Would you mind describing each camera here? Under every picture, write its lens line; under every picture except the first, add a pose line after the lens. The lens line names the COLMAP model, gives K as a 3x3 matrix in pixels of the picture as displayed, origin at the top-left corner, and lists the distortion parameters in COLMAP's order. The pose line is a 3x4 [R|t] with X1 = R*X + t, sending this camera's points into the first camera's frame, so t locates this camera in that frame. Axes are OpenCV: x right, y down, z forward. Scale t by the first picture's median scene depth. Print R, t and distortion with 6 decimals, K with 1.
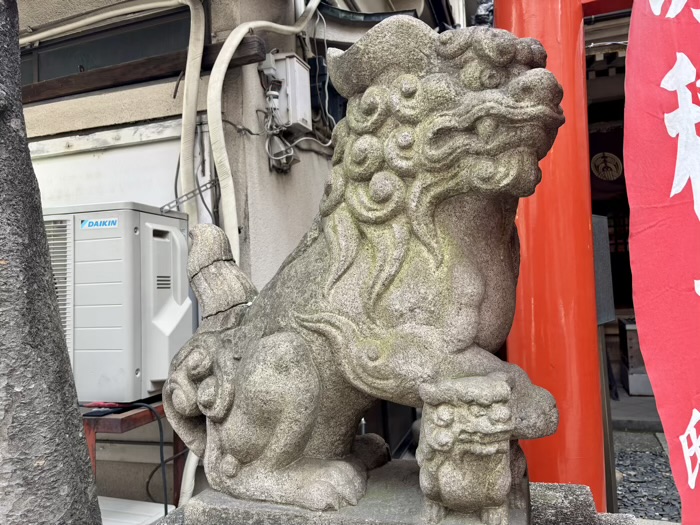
lens RADIAL K [[528.9, 0, 351.8], [0, 528.9, 249.3], [0, 0, 1]] dist [0.047851, -0.001064]
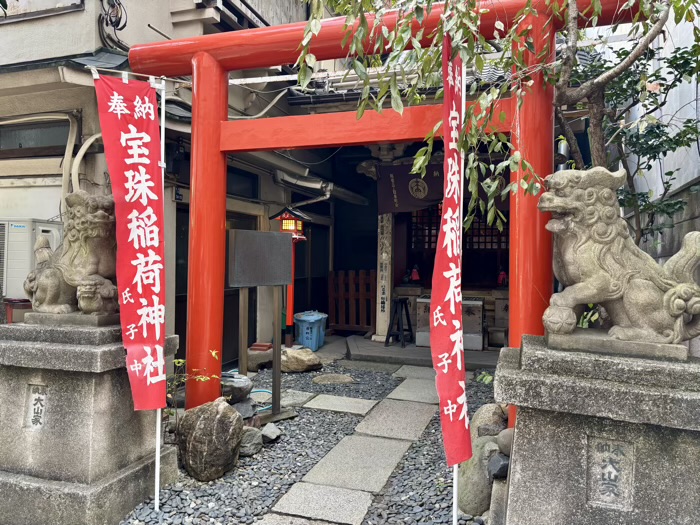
lens RADIAL K [[534.8, 0, 359.4], [0, 534.8, 263.7], [0, 0, 1]] dist [0.040015, -0.062805]
pose [[0.997296, 0.064483, 0.035243, 1.301368], [-0.066692, 0.995615, 0.065599, -0.187389], [-0.030858, -0.067772, 0.997224, -1.952070]]
